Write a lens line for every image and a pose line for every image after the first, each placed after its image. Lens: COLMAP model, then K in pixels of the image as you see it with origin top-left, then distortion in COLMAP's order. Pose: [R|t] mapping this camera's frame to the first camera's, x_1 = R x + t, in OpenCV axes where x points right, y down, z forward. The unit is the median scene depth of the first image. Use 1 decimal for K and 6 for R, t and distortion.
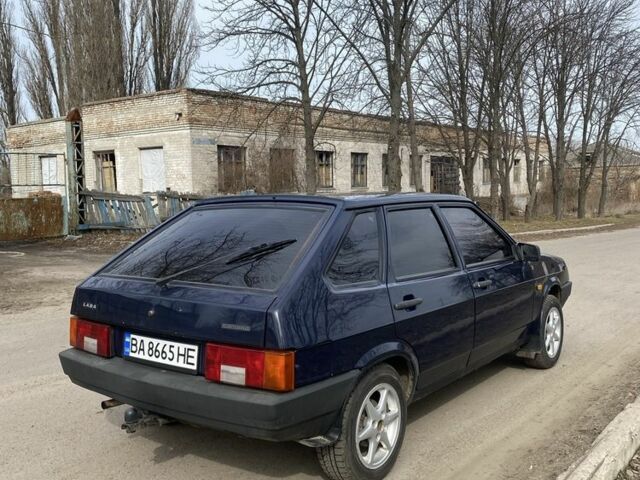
lens RADIAL K [[678.4, 0, 320.0], [0, 678.4, 240.0], [0, 0, 1]] dist [0.066341, -0.010534]
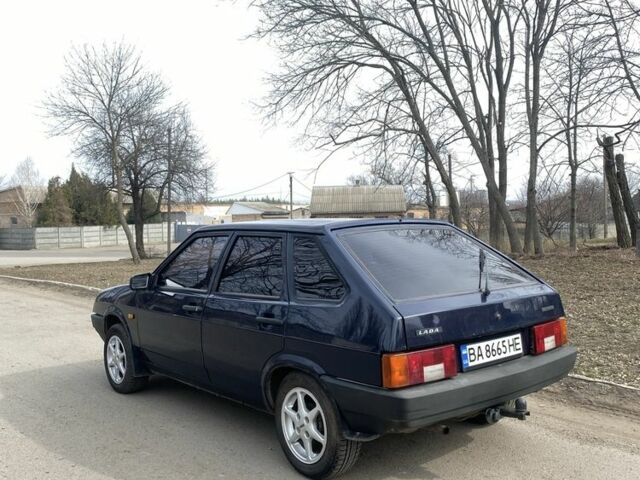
lens RADIAL K [[678.4, 0, 320.0], [0, 678.4, 240.0], [0, 0, 1]] dist [0.066341, -0.010534]
pose [[0.219109, -0.026972, 0.975327, -1.398327], [0.098527, 0.995120, 0.005385, -0.054199], [-0.970713, 0.094916, 0.220698, 1.008438]]
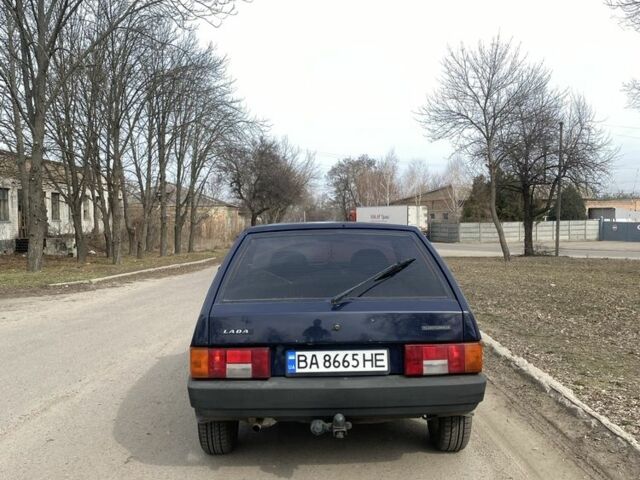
lens RADIAL K [[678.4, 0, 320.0], [0, 678.4, 240.0], [0, 0, 1]] dist [0.066341, -0.010534]
pose [[0.789523, -0.015255, 0.613532, -0.927937], [0.051058, 0.997858, -0.040893, 0.009901], [-0.611594, 0.063612, 0.788610, 0.135726]]
